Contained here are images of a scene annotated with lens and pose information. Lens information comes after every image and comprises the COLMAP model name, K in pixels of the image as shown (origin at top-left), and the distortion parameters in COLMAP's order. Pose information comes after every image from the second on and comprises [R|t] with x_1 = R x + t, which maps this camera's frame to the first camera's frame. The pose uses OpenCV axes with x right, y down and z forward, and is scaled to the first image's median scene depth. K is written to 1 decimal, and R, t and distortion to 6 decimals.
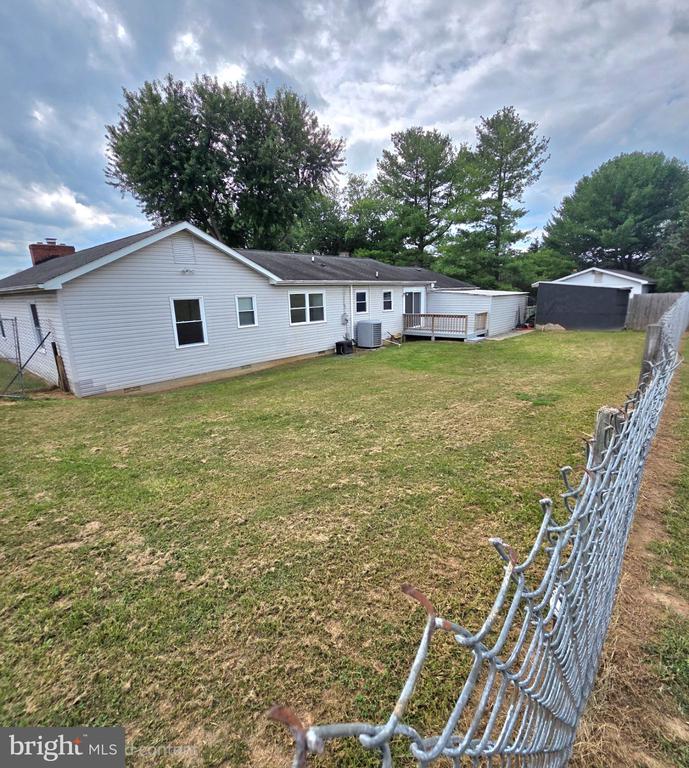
lens RADIAL K [[380.6, 0, 342.8], [0, 380.6, 388.1], [0, 0, 1]] dist [0.004199, -0.003354]
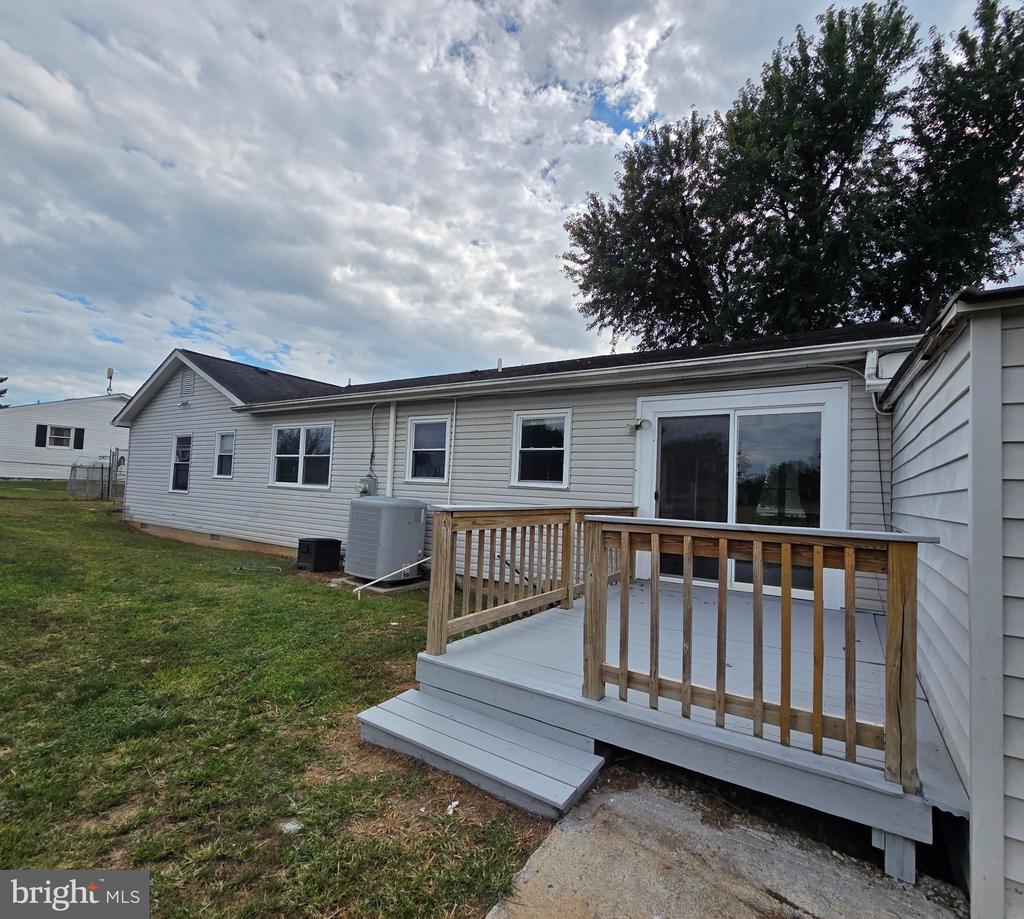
lens RADIAL K [[507.4, 0, 508.9], [0, 507.4, 464.0], [0, 0, 1]] dist [0.004199, -0.003354]
pose [[0.142903, -0.022406, -0.989483, 0.427782], [-0.290325, 0.954815, -0.063550, -0.168120], [0.946198, 0.296354, 0.129941, 0.828913]]
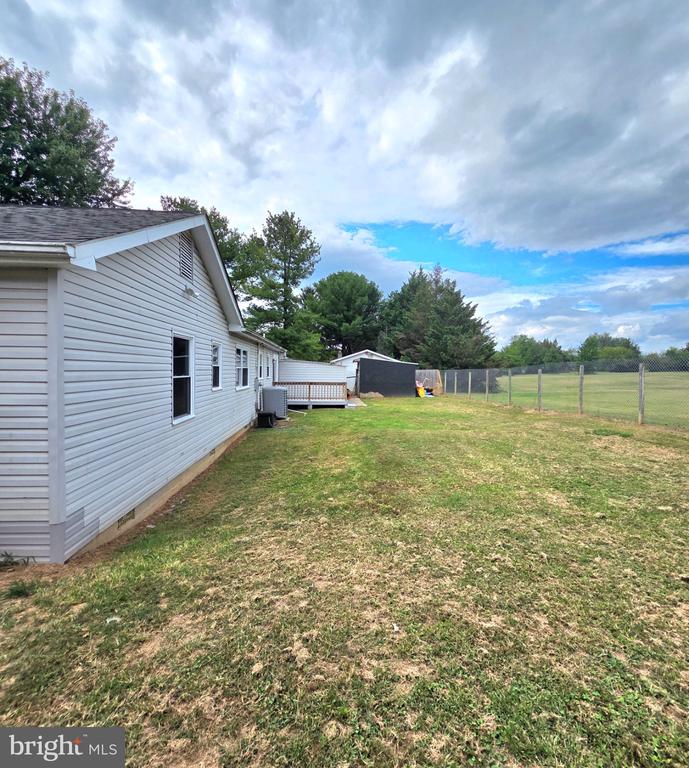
lens RADIAL K [[380.6, 0, 352.2], [0, 380.6, 381.2], [0, 0, 1]] dist [0.004199, -0.003354]
pose [[0.698902, 0.014781, 0.715065, -0.335453], [0.143702, 0.976496, -0.160639, -0.022236], [-0.700632, 0.215027, 0.680351, 0.236959]]
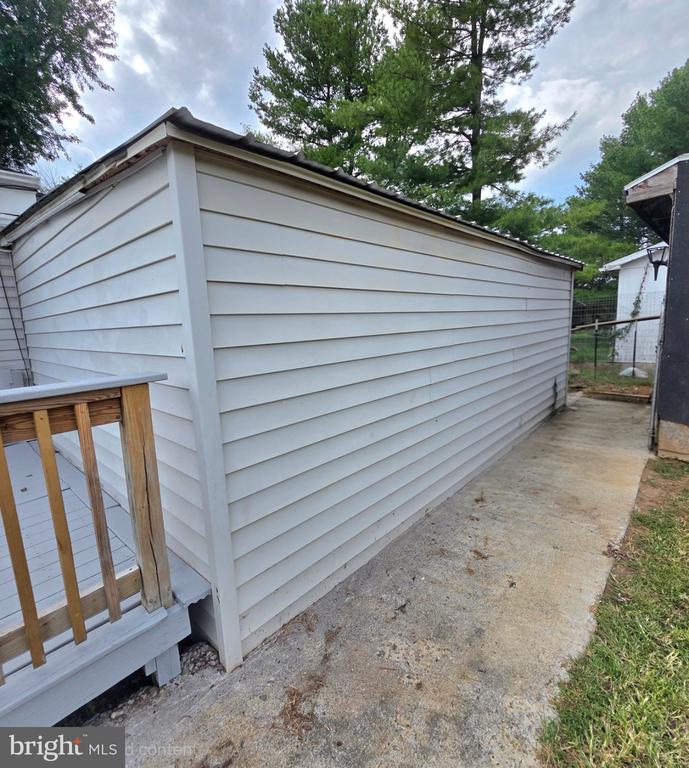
lens RADIAL K [[380.6, 0, 345.2], [0, 380.6, 378.5], [0, 0, 1]] dist [0.004199, -0.003354]
pose [[0.999680, -0.020224, -0.015169, 0.368856], [0.018607, 0.994810, -0.100030, -0.177366], [0.017113, 0.099716, 0.994869, 0.853904]]
